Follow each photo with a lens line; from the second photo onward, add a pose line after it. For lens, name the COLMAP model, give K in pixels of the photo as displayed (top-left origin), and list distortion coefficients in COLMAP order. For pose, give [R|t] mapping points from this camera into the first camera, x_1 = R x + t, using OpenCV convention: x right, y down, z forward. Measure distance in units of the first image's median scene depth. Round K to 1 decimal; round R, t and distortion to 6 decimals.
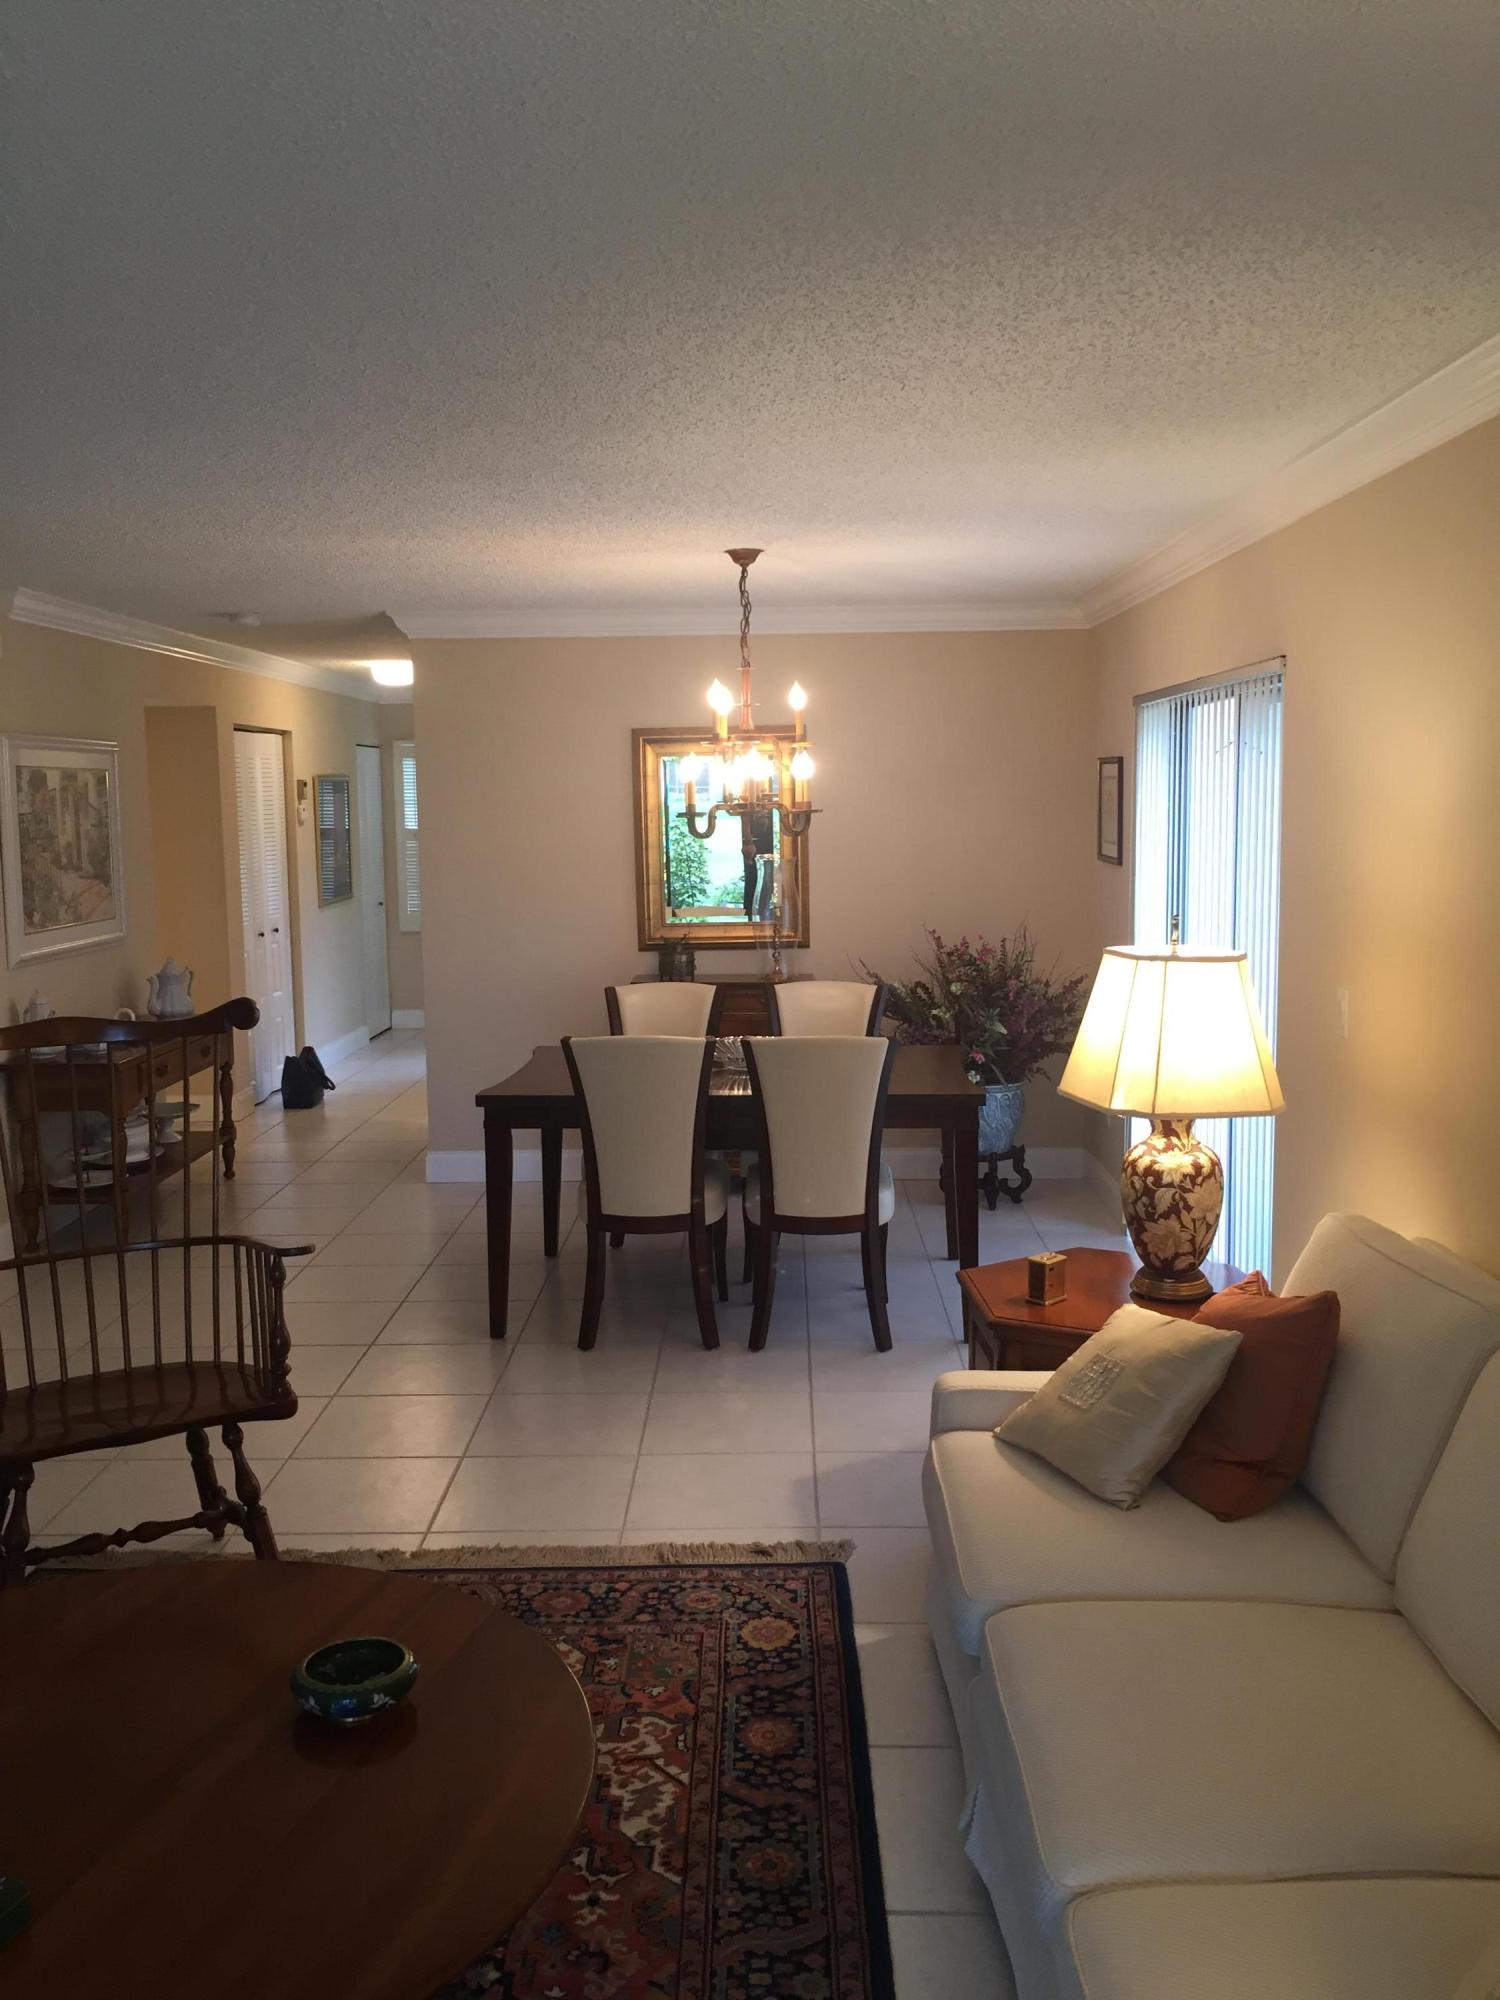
lens RADIAL K [[1713.9, 0, 750.0], [0, 1713.9, 1000.0], [0, 0, 1]] dist [0.003098, 0.003688]
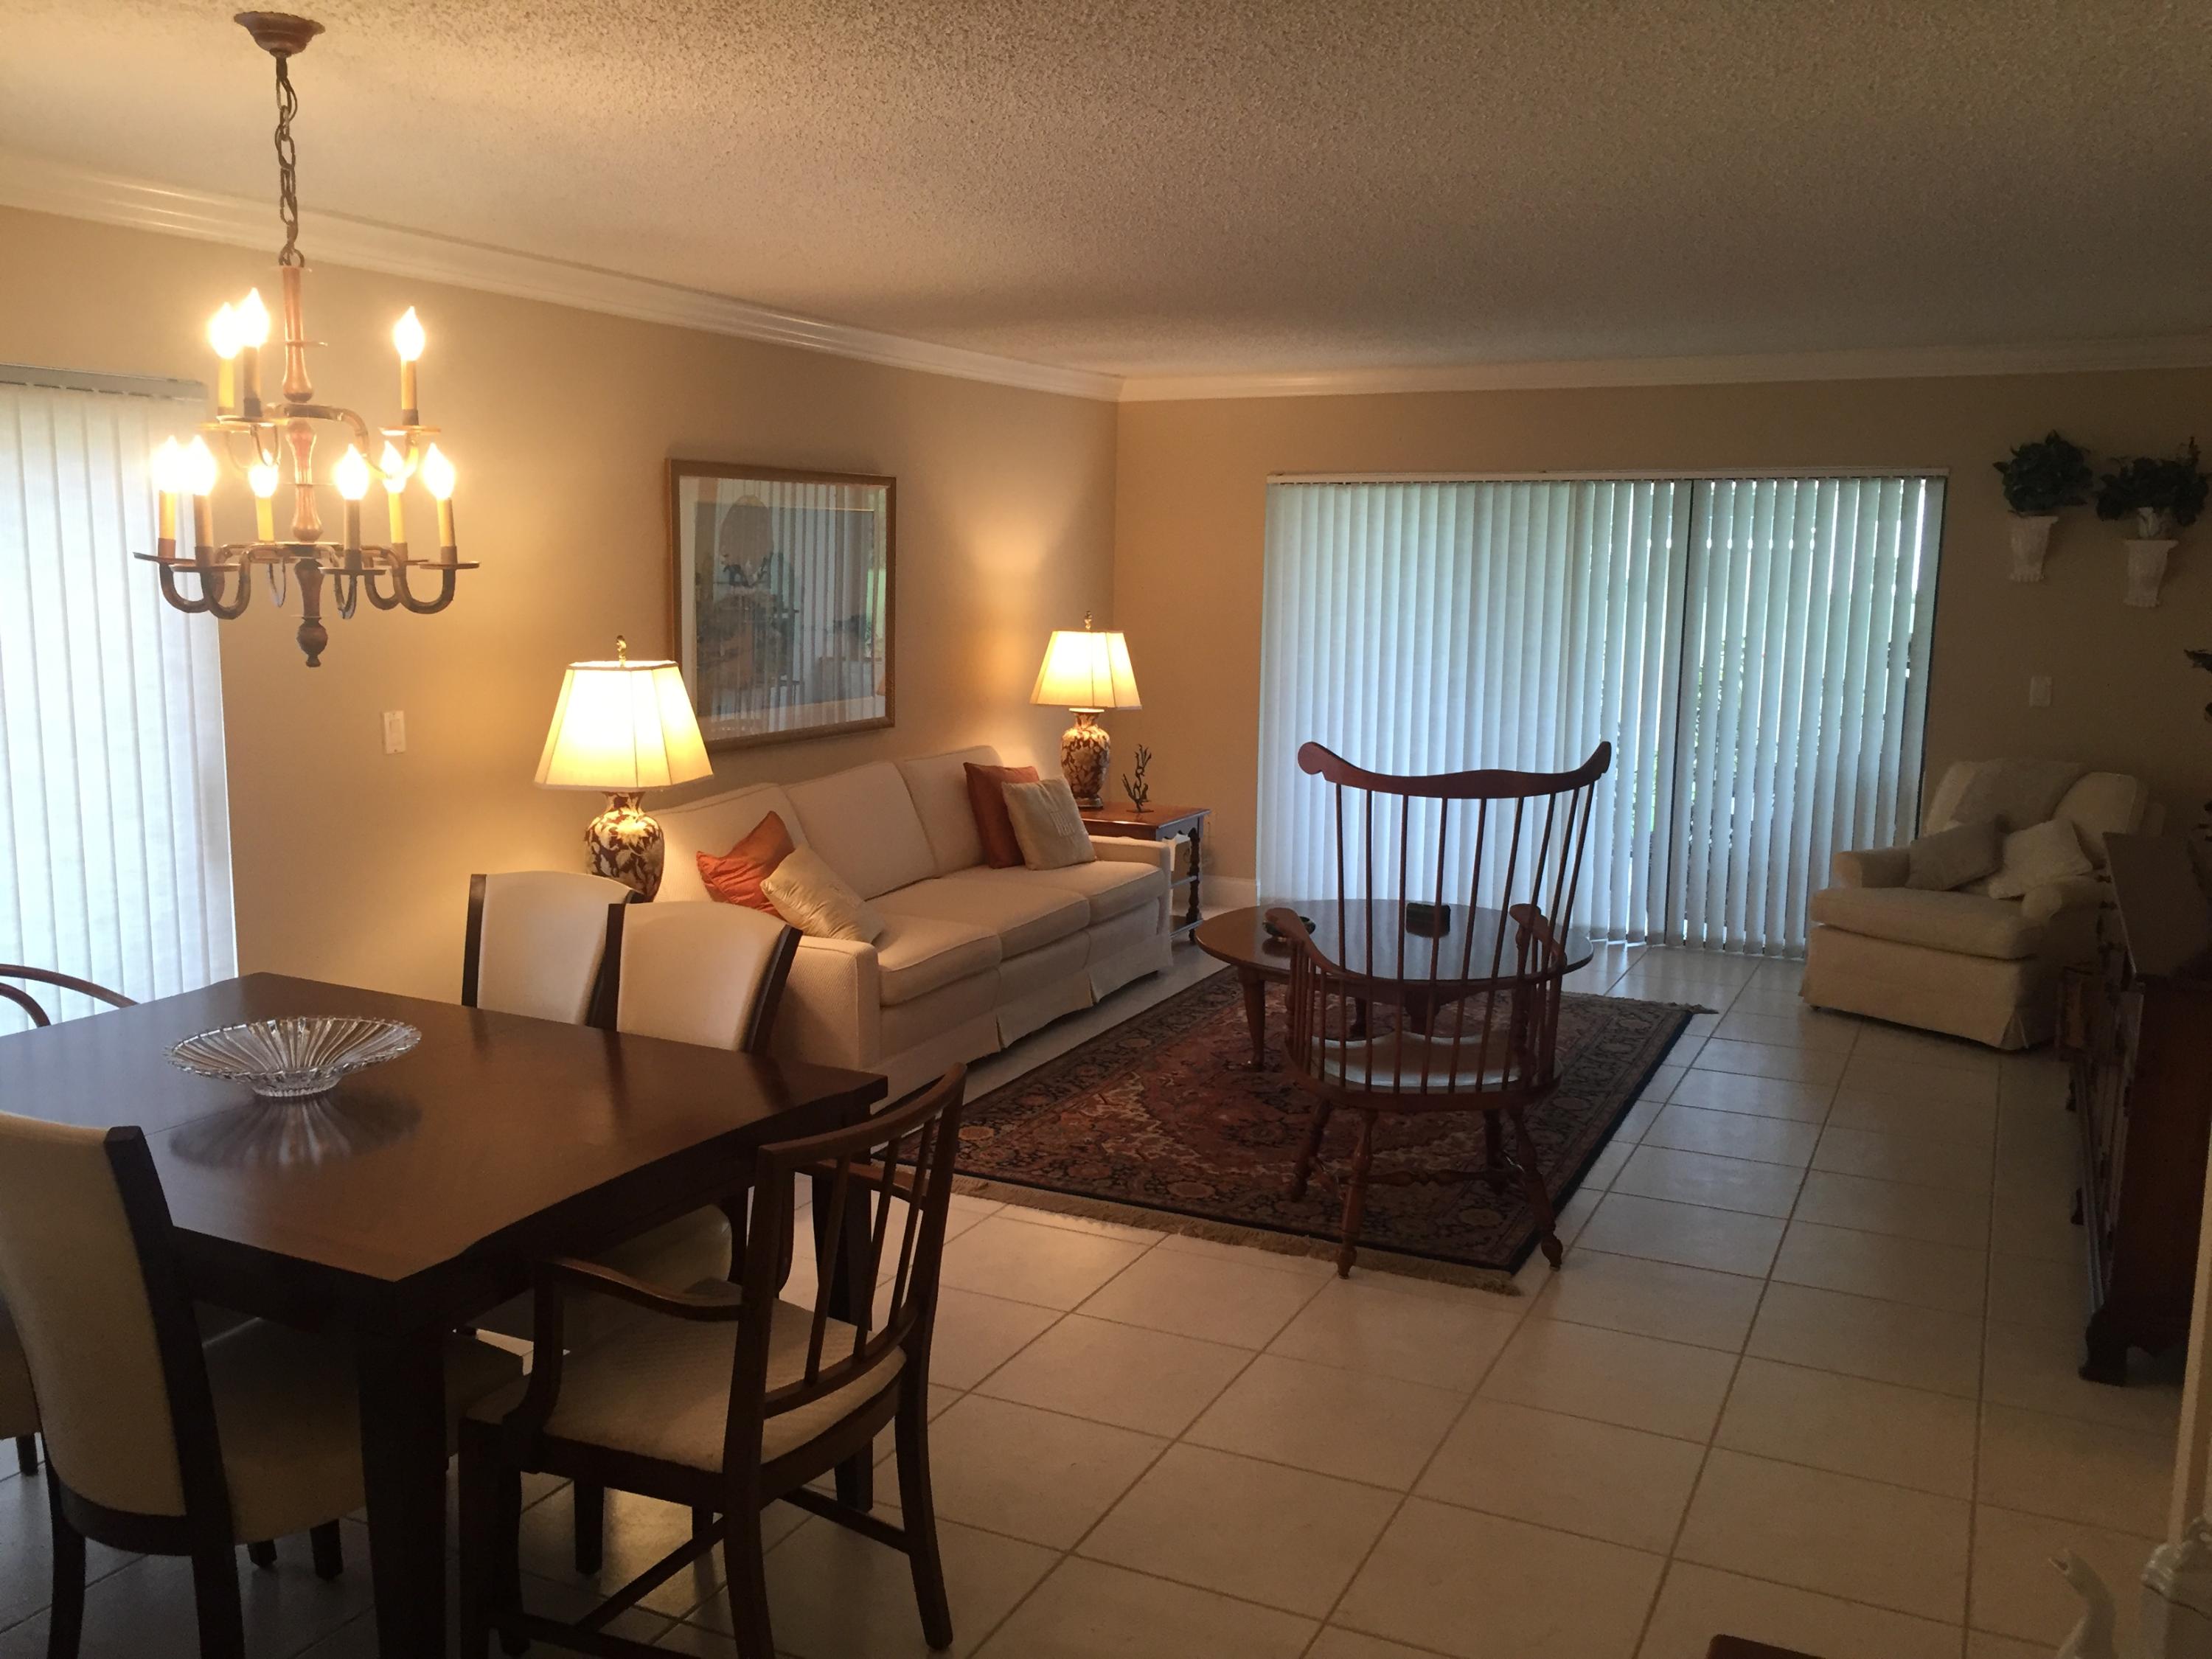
lens RADIAL K [[1895.6, 0, 1106.0], [0, 1895.6, 829.5], [0, 0, 1]] dist [0.003098, 0.003688]
pose [[-0.910891, -0.072391, 0.406247, -0.671006], [0.032825, 0.968660, 0.246211, -0.245352], [-0.411338, 0.237606, -0.879968, 2.153136]]
